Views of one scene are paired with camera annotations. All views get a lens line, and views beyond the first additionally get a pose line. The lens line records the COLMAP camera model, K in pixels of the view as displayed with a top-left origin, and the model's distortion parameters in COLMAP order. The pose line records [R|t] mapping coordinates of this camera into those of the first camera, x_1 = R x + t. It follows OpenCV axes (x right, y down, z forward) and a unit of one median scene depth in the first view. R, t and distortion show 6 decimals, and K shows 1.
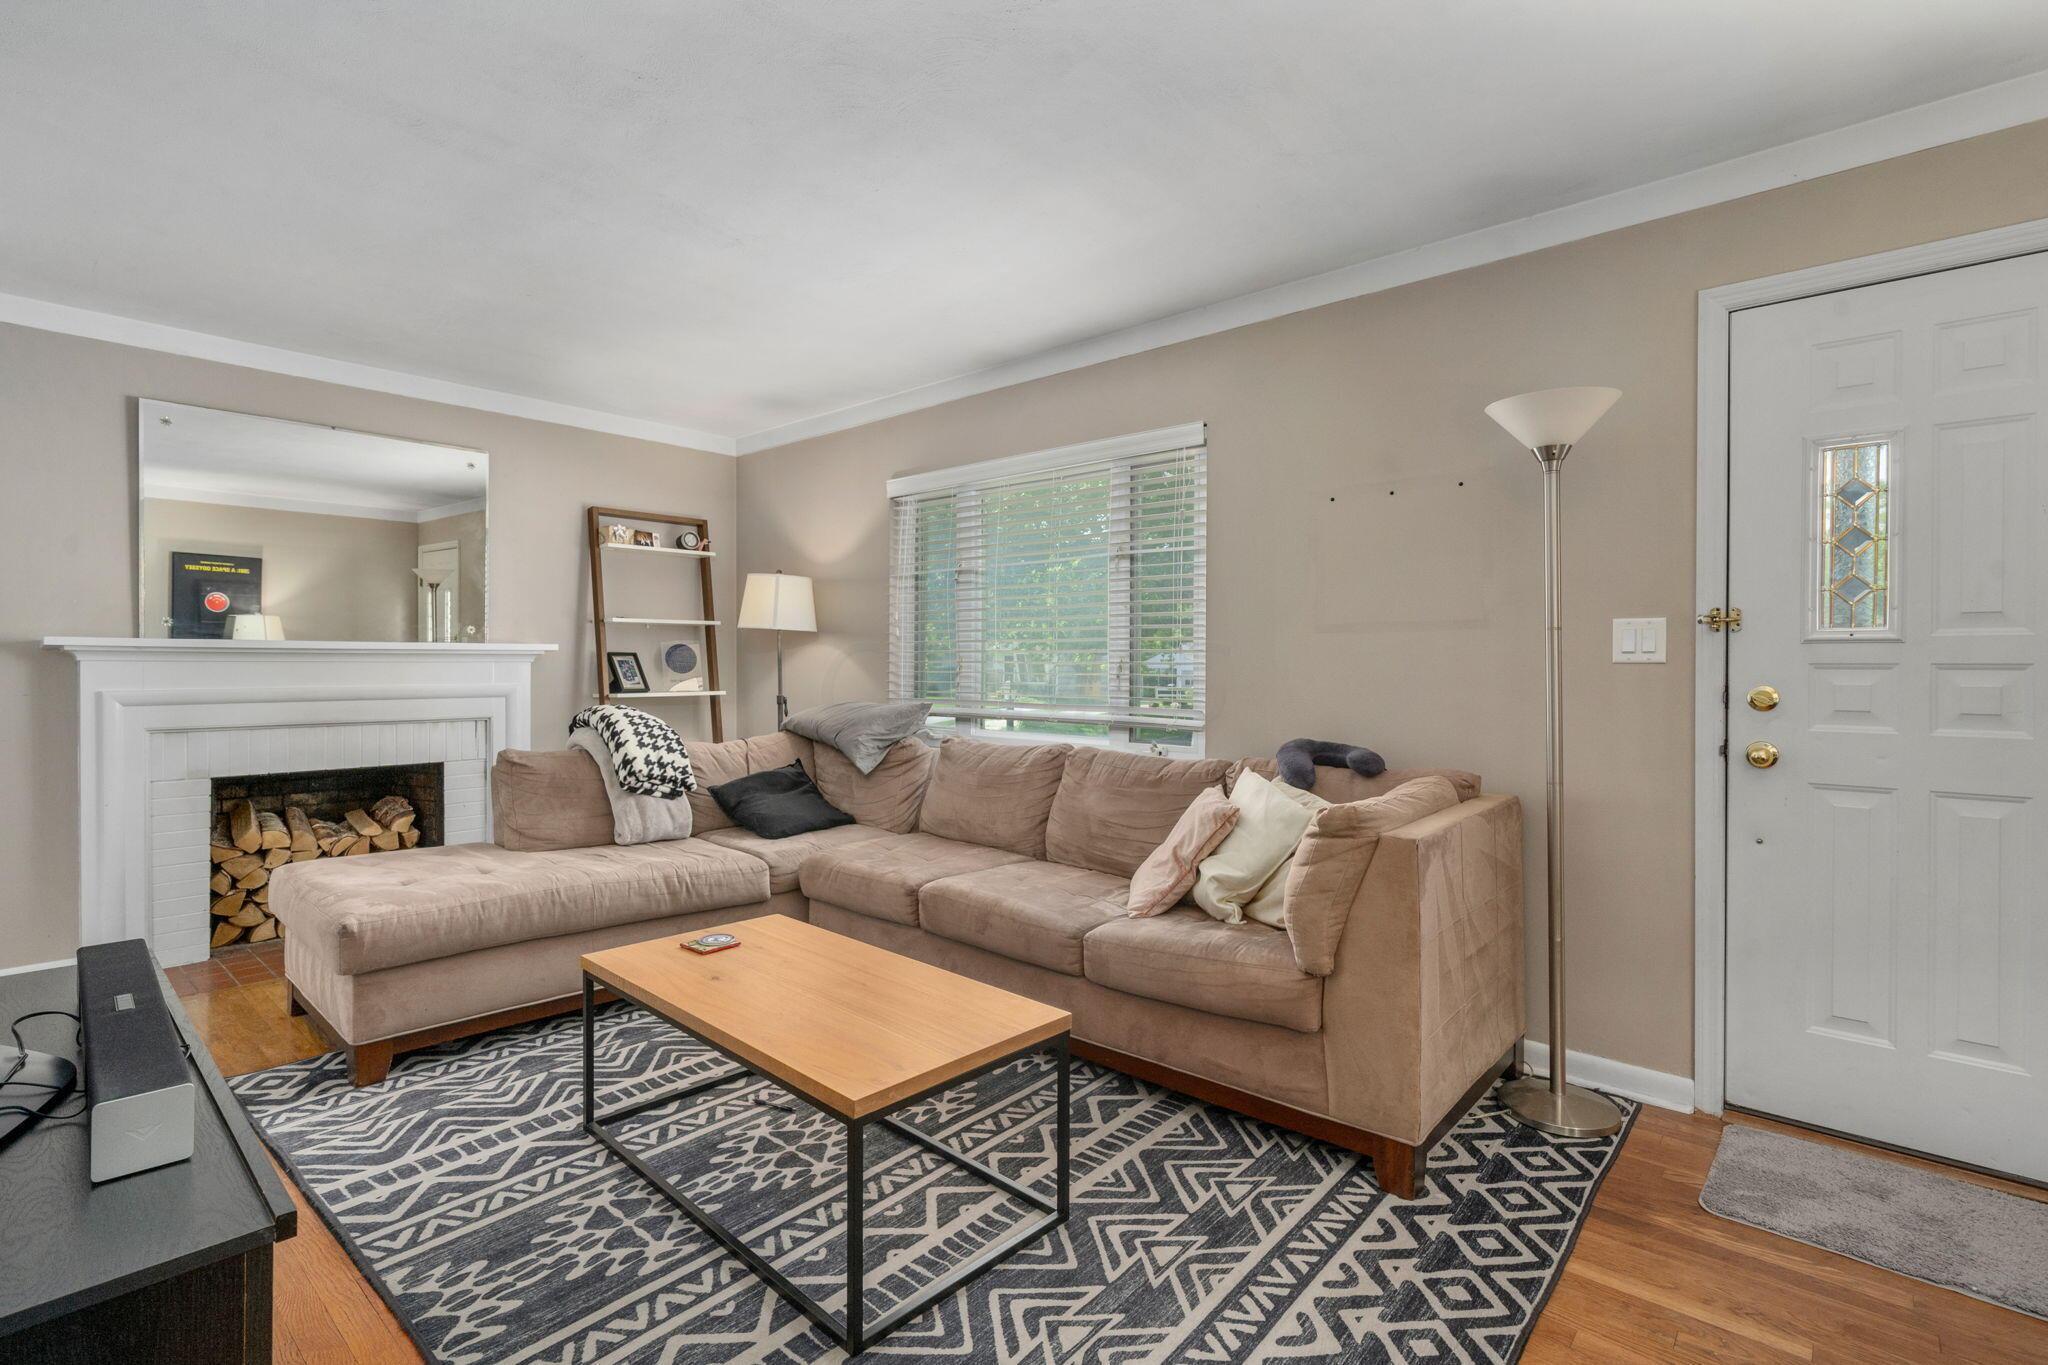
lens RADIAL K [[962.0, 0, 1024.8], [0, 962.0, 666.3], [0, 0, 1]] dist [0.002321, 0.000870]
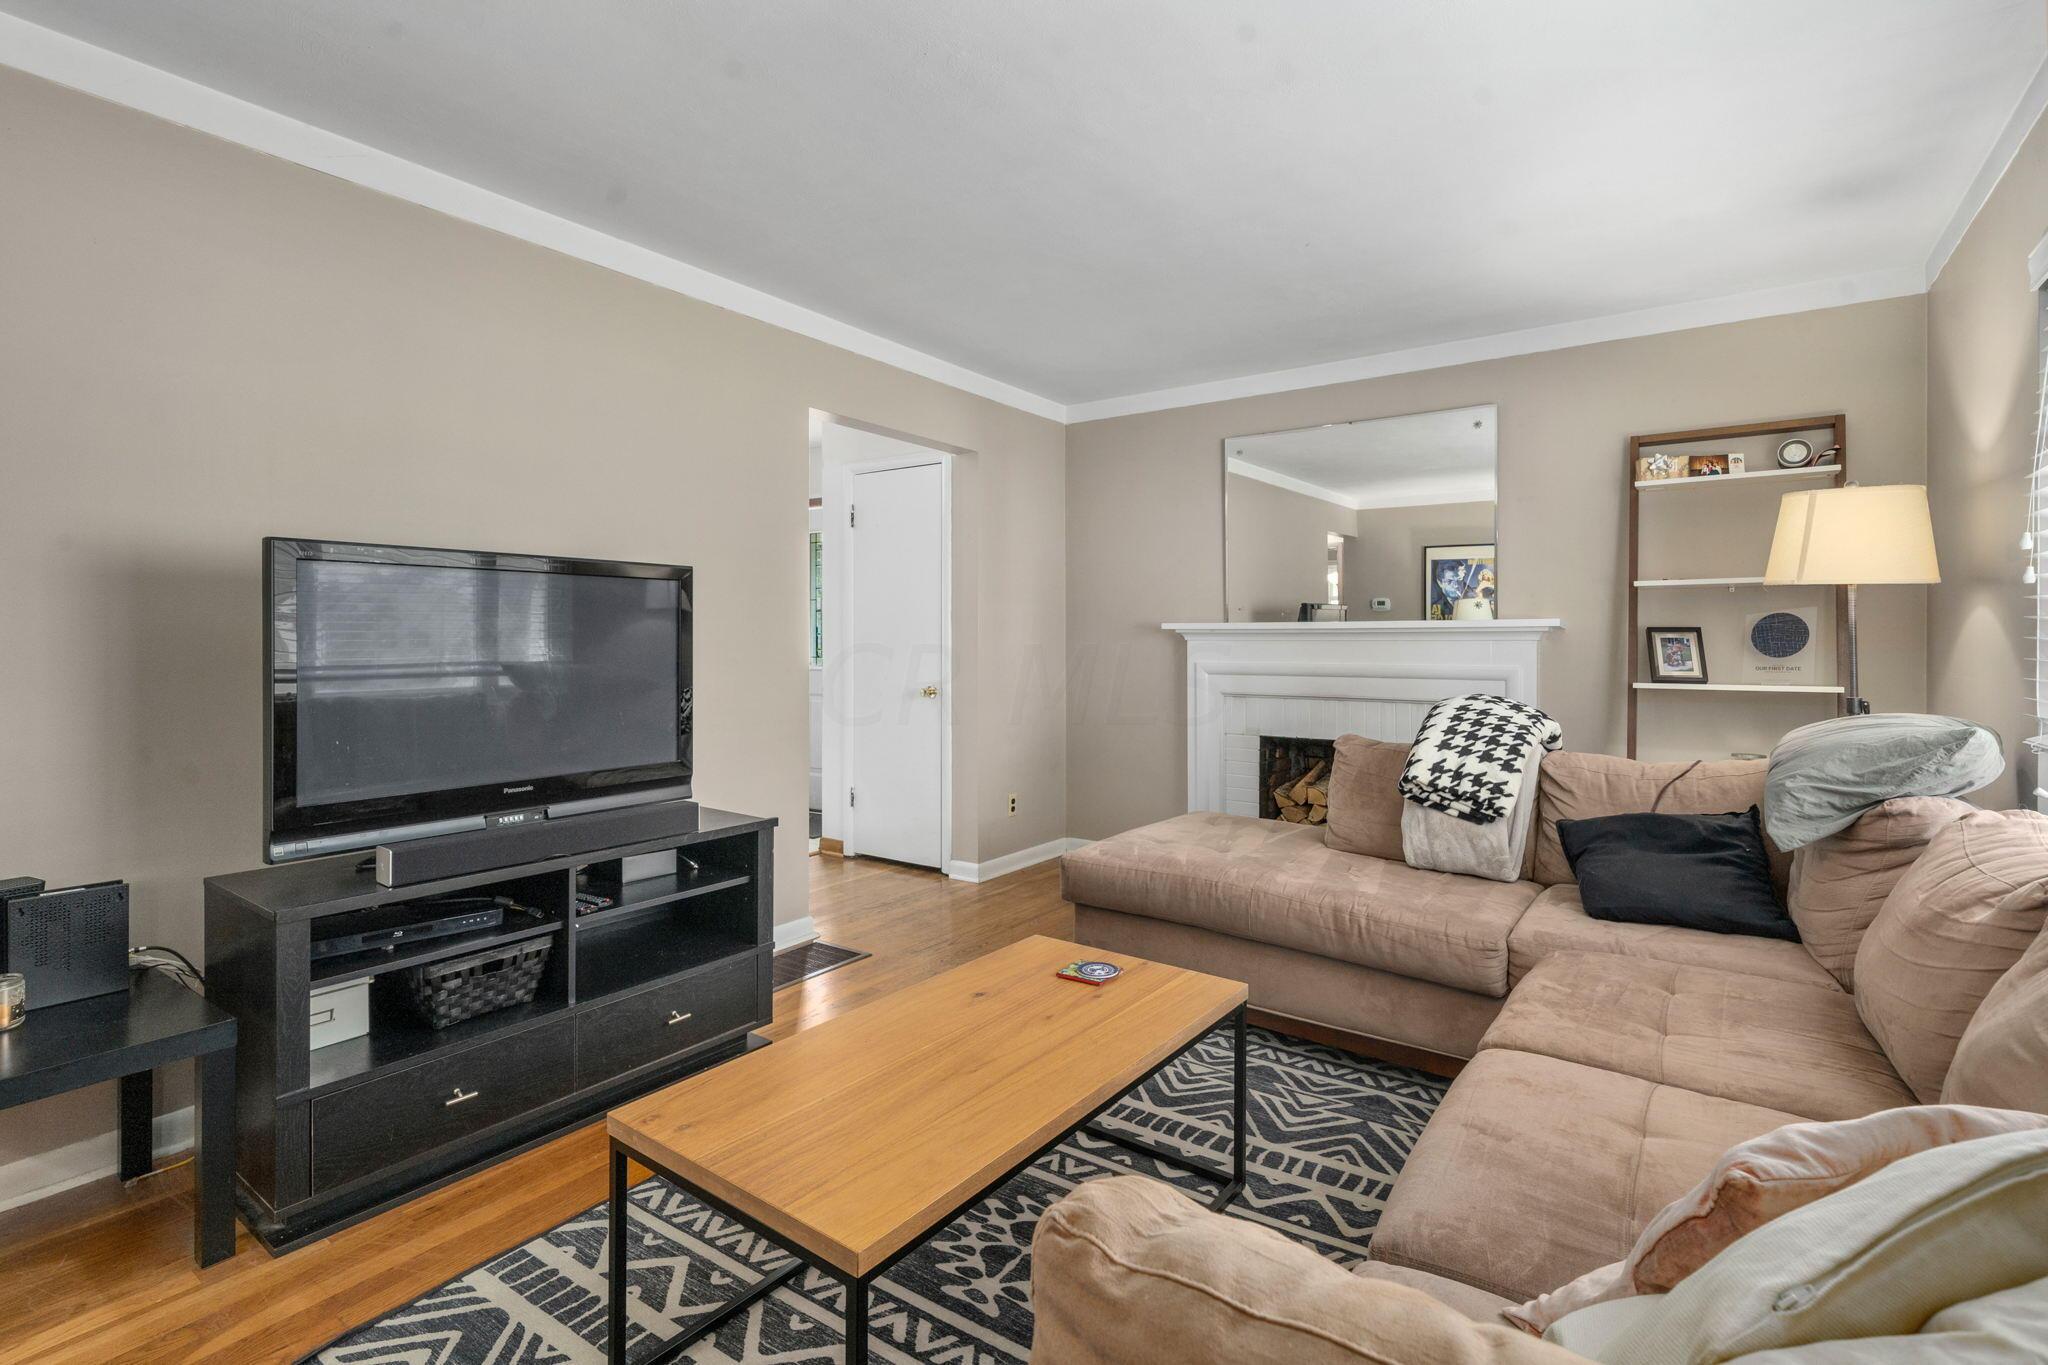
lens RADIAL K [[962.0, 0, 1009.7], [0, 962.0, 638.9], [0, 0, 1]] dist [0.002321, 0.000870]
pose [[0.102579, -0.004250, -0.994716, 0.353375], [-0.003430, 0.999983, -0.004626, -0.000511], [0.994719, 0.003886, 0.102563, 0.579818]]
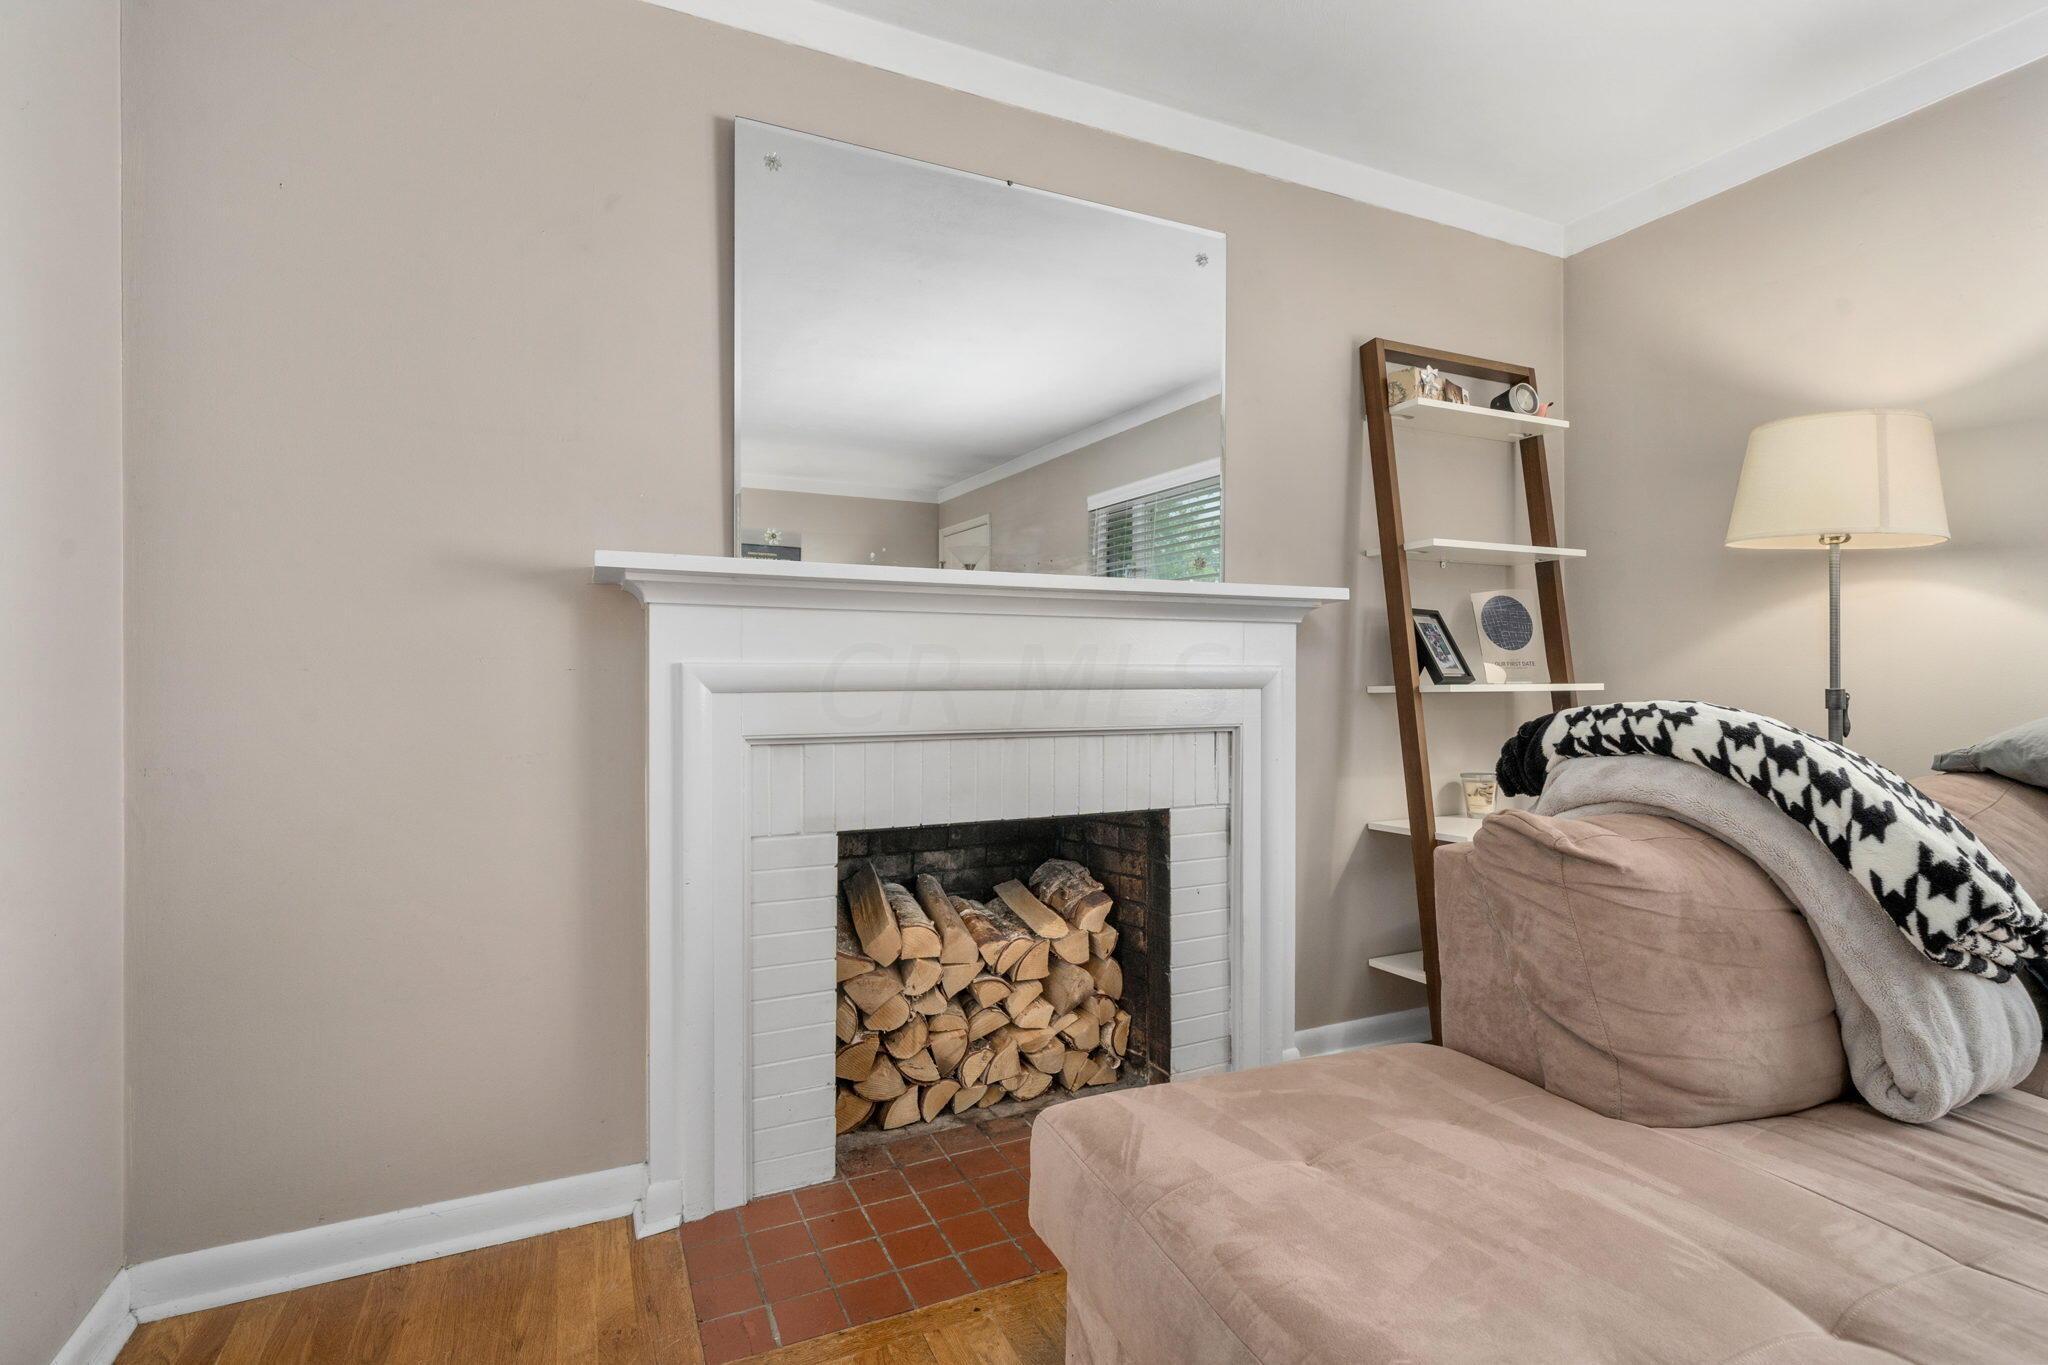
lens RADIAL K [[962.0, 0, 1027.0], [0, 962.0, 672.1], [0, 0, 1]] dist [0.002321, 0.000870]
pose [[0.922198, -0.003310, -0.386704, -0.567904], [0.000032, 0.999964, -0.008482, 0.034307], [0.386718, 0.007810, 0.922165, 0.577881]]
